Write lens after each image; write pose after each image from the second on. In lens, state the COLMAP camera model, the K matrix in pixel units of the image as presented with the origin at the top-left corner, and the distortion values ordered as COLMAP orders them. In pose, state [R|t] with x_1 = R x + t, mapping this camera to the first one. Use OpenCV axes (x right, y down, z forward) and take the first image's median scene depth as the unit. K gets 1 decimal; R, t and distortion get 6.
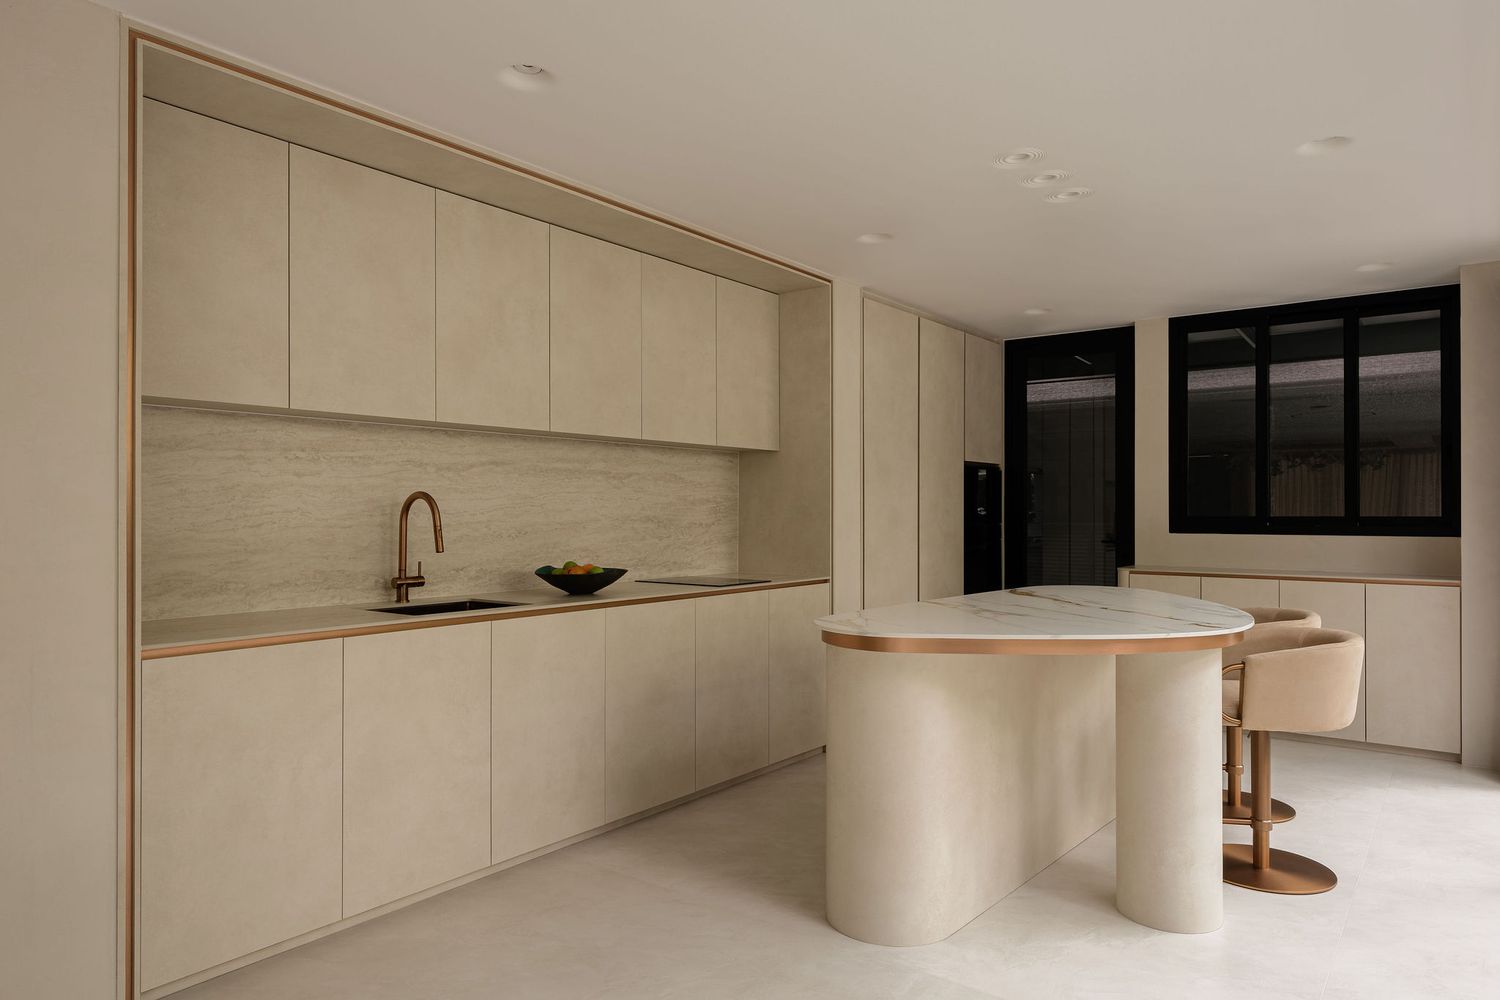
lens RADIAL K [[973.4, 0, 744.7], [0, 973.4, 505.3], [0, 0, 1]] dist [0.000979, 0.001937]
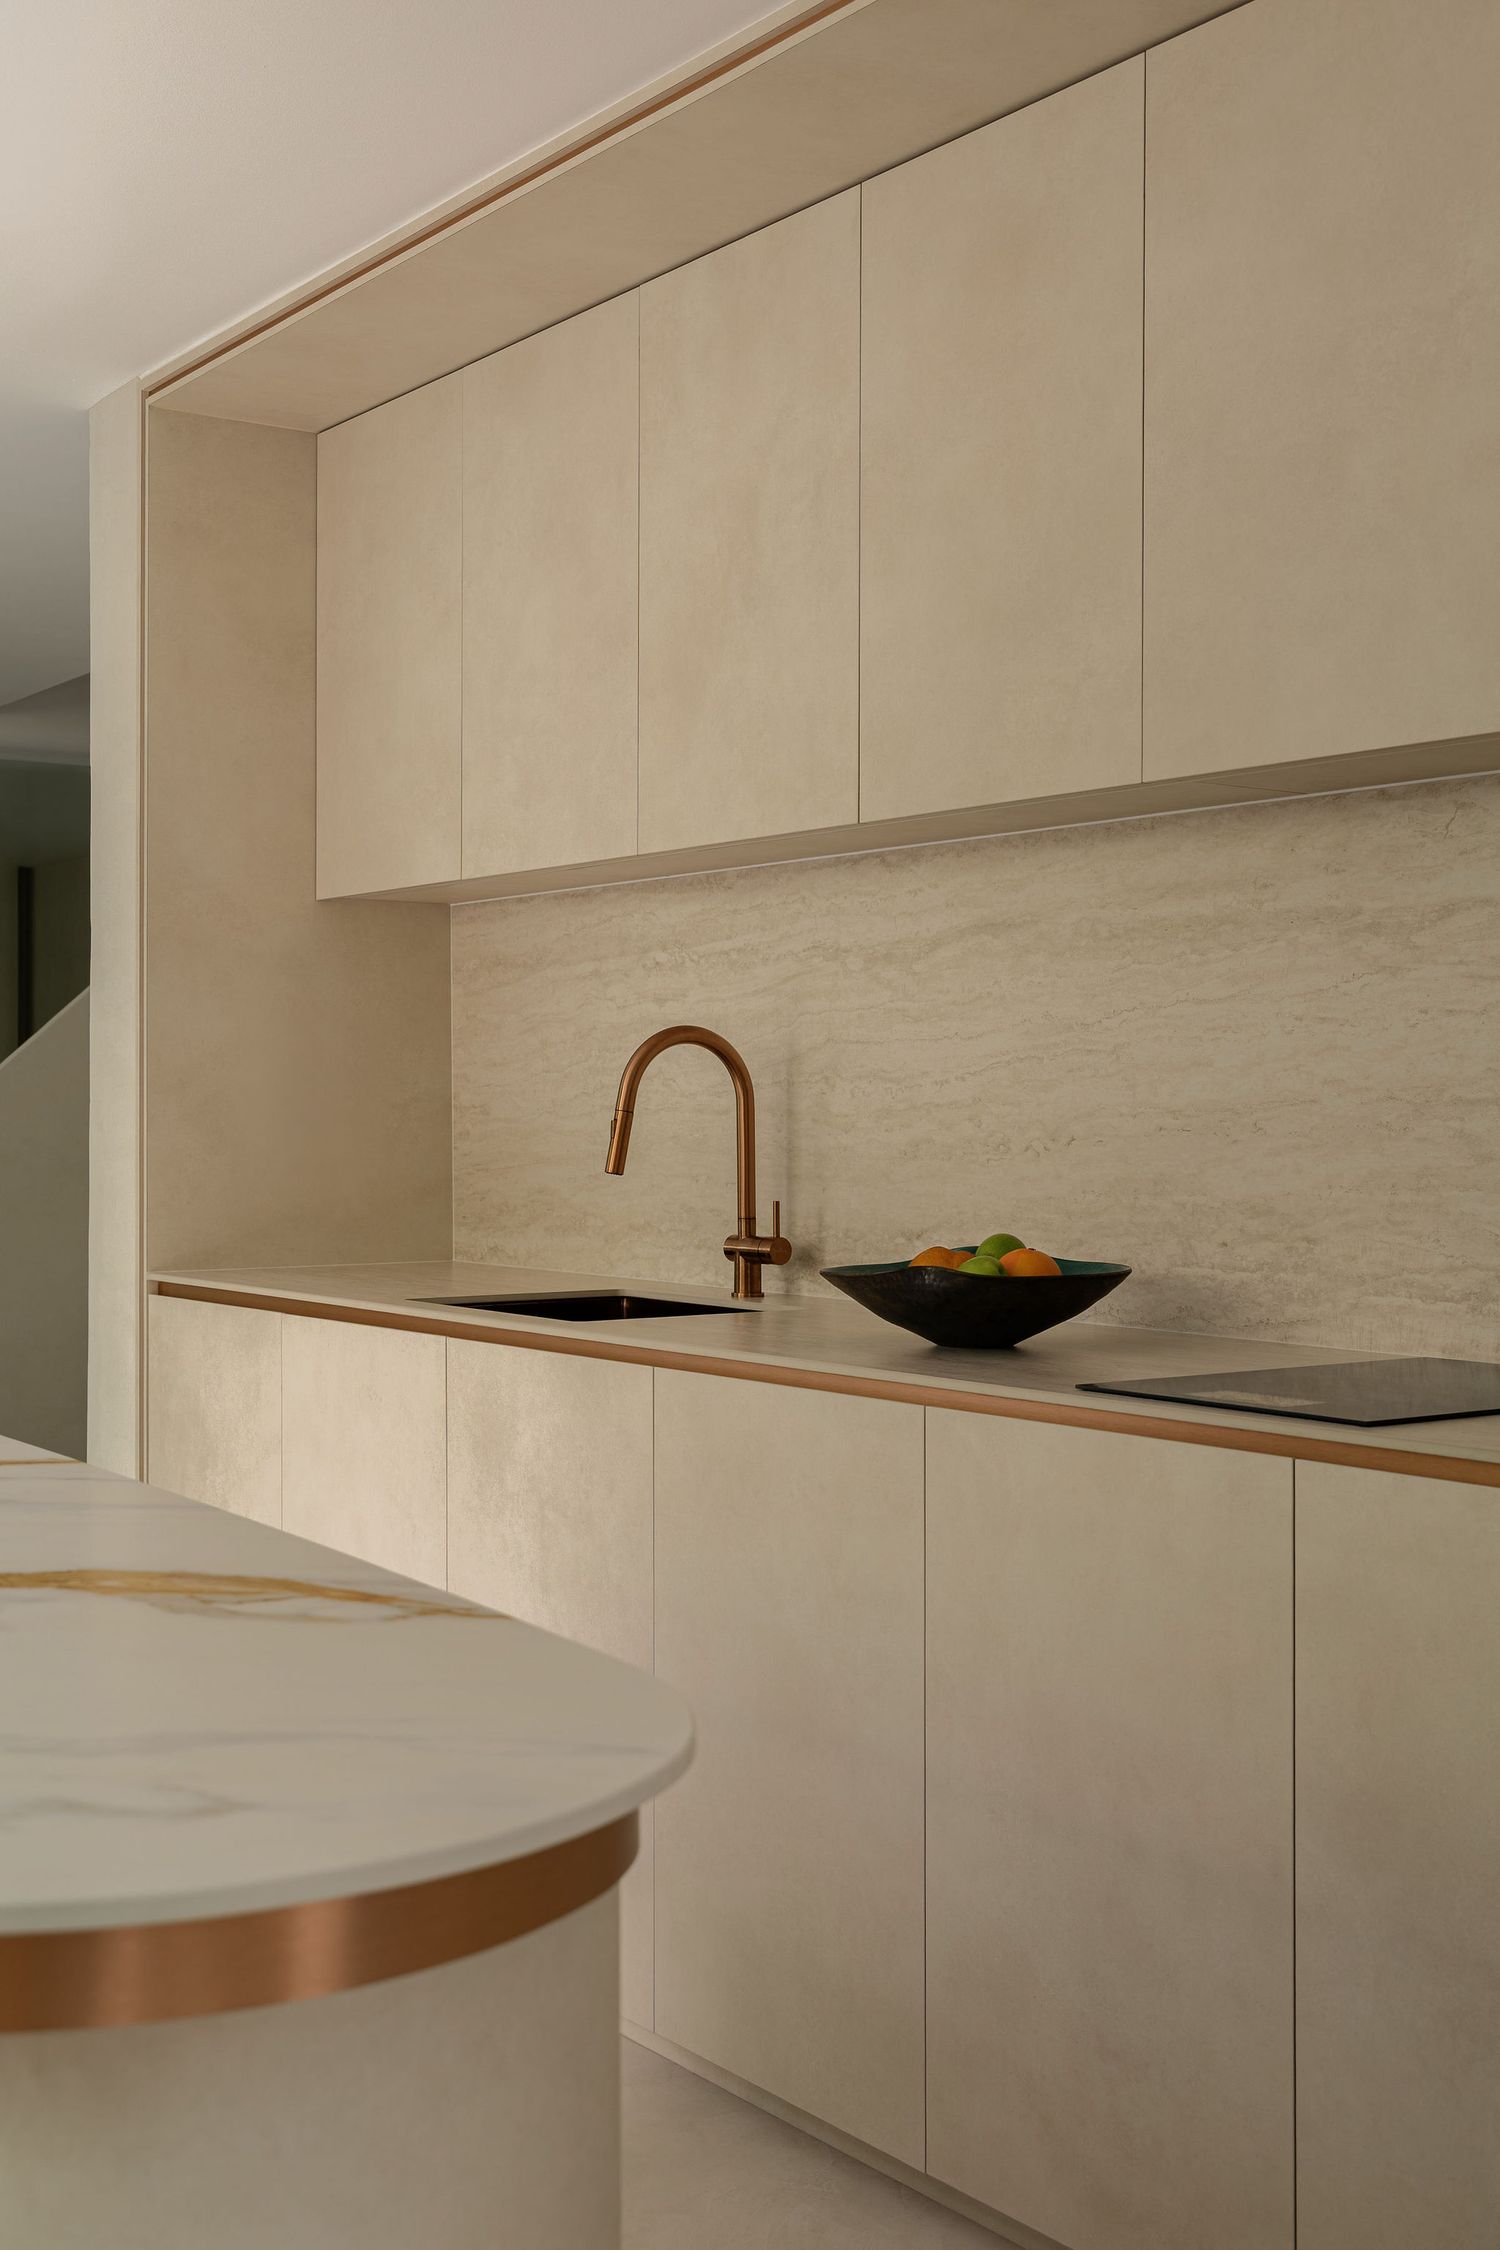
lens RADIAL K [[2654.5, 0, 750.8], [0, 2654.5, 1116.9], [0, 0, 1]] dist [0.015024, 0.000000]
pose [[-0.303900, 0.001175, -0.952703, 0.667602], [0.003237, 0.999995, 0.000201, 0.022291], [0.952699, -0.003023, -0.303902, 1.258932]]
